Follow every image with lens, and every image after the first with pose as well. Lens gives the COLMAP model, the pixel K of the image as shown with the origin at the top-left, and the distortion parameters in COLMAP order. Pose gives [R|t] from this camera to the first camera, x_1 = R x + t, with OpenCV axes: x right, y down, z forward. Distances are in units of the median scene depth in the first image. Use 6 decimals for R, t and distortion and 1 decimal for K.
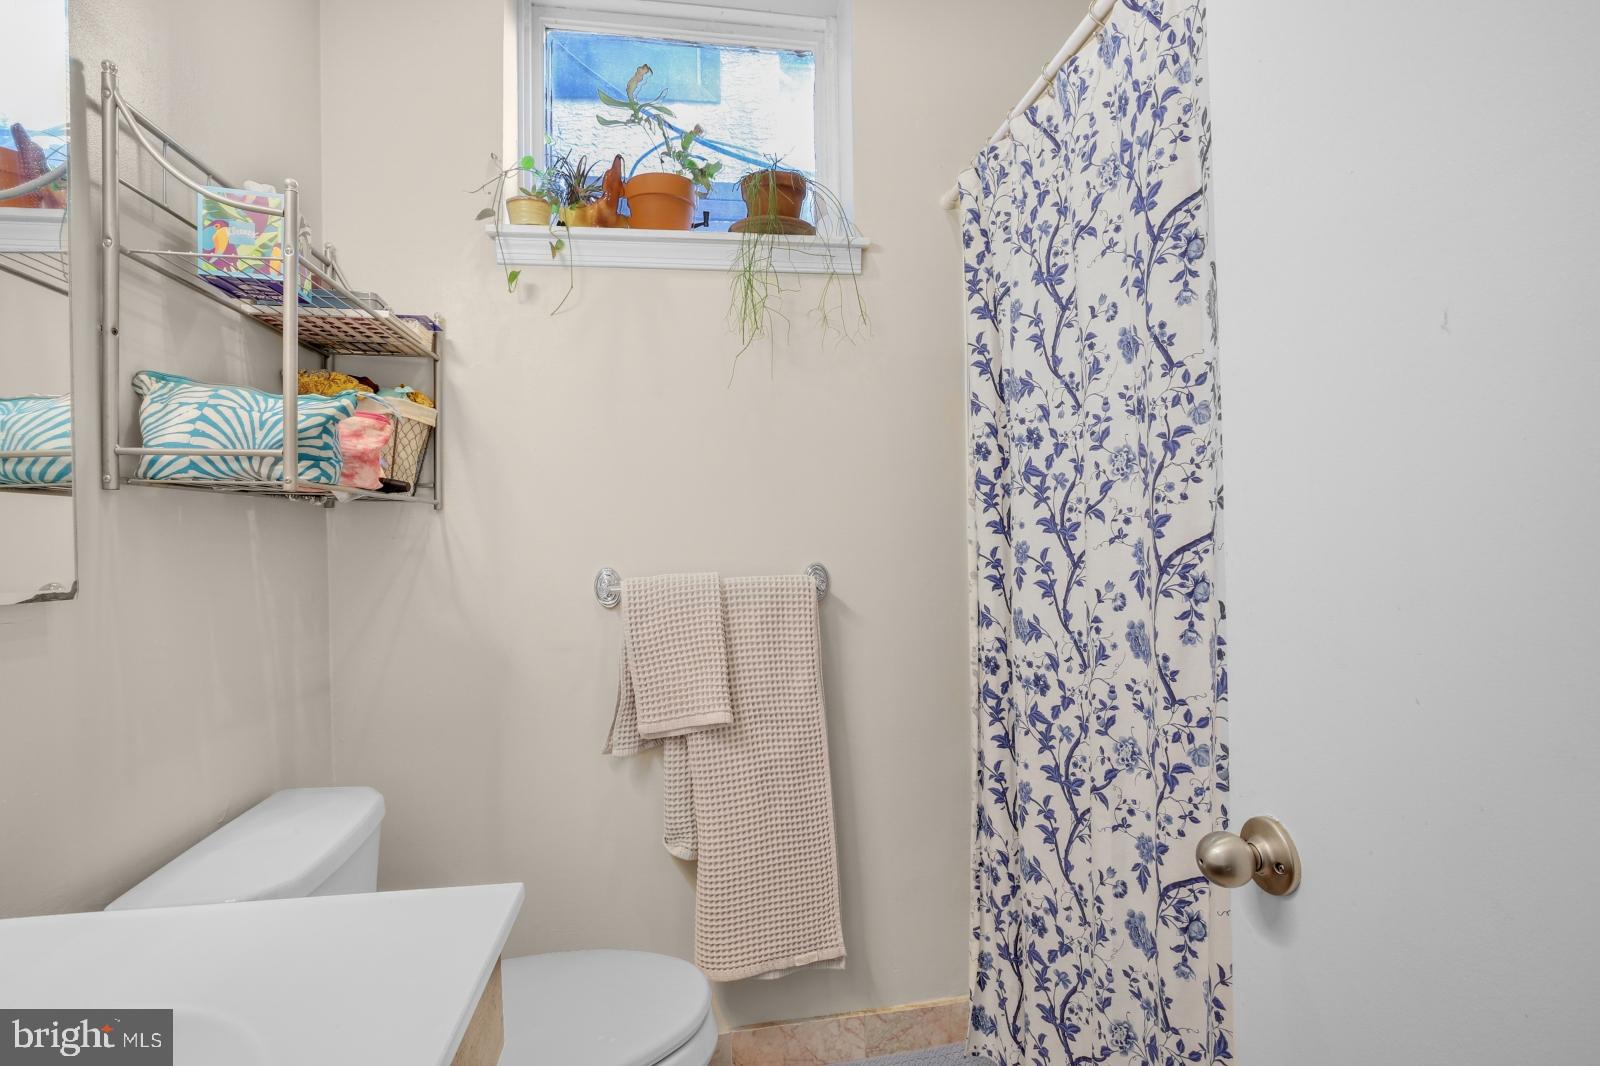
lens RADIAL K [[711.3, 0, 800.8], [0, 711.3, 554.7], [0, 0, 1]] dist [-0.029425, 0.004516]
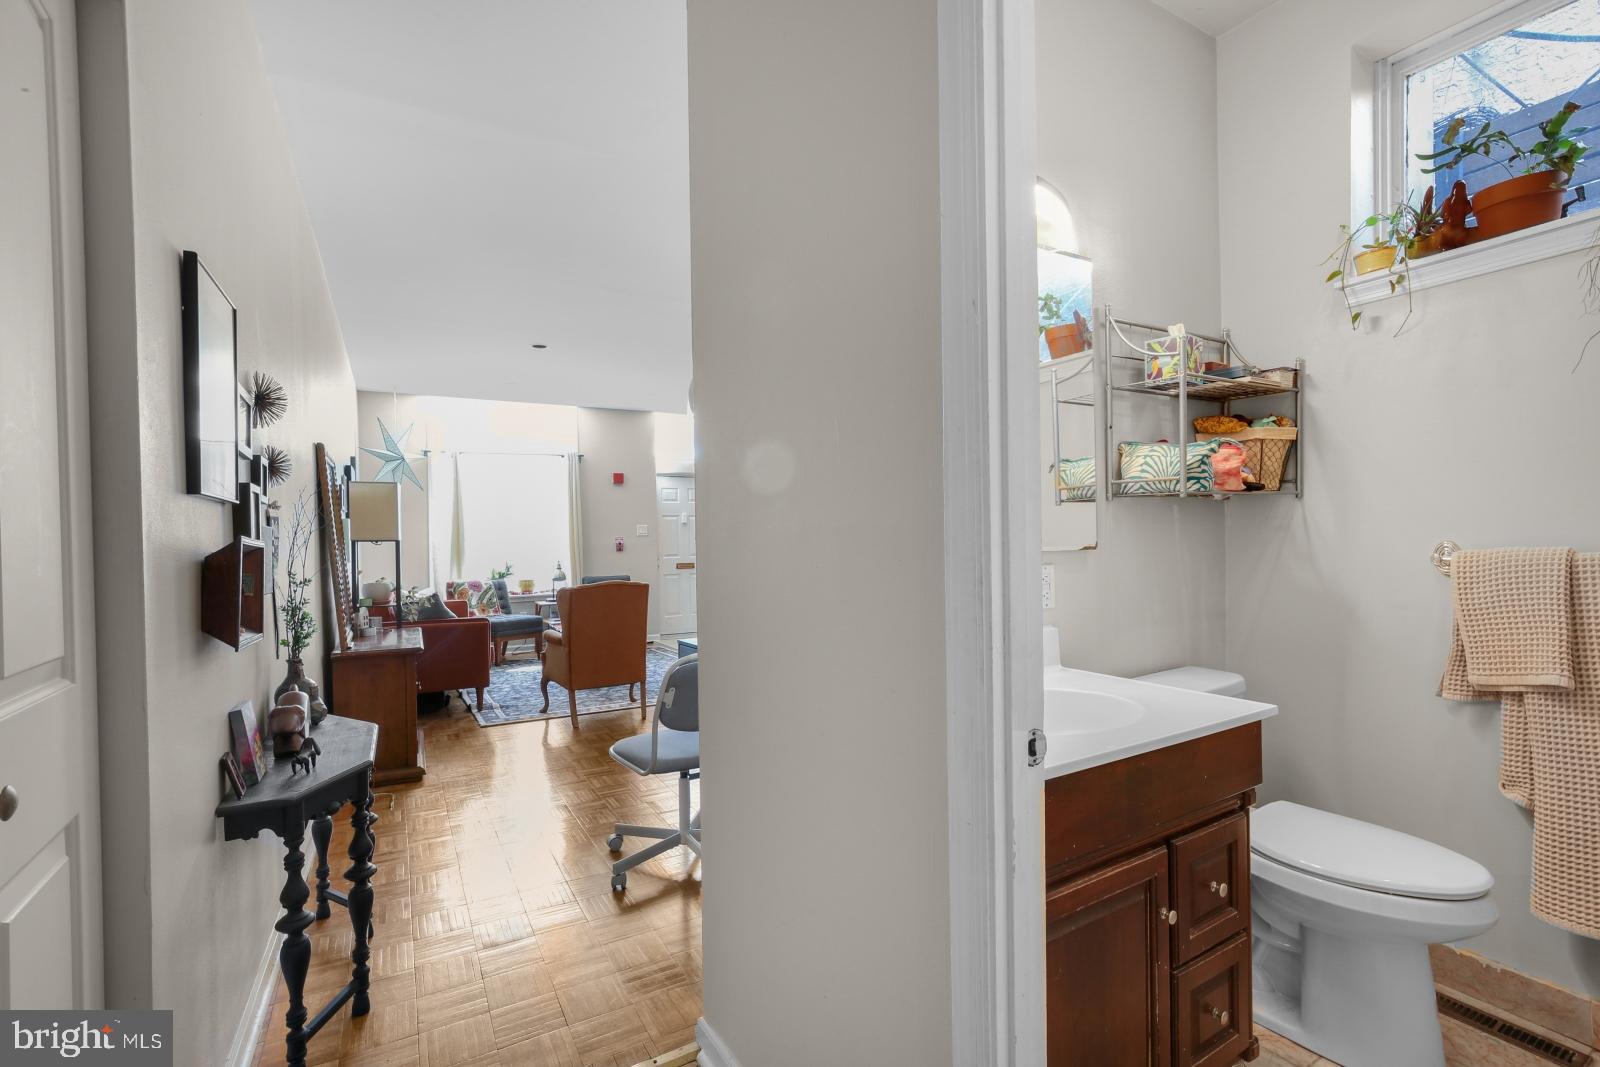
lens RADIAL K [[724.6, 0, 800.0], [0, 724.6, 533.5], [0, 0, 1]] dist [0.001048, 0.006617]
pose [[0.363073, 0.002208, -0.931758, 0.631393], [-0.001307, 0.999997, 0.001861, 0.006025], [0.931760, 0.000542, 0.363075, -0.598402]]
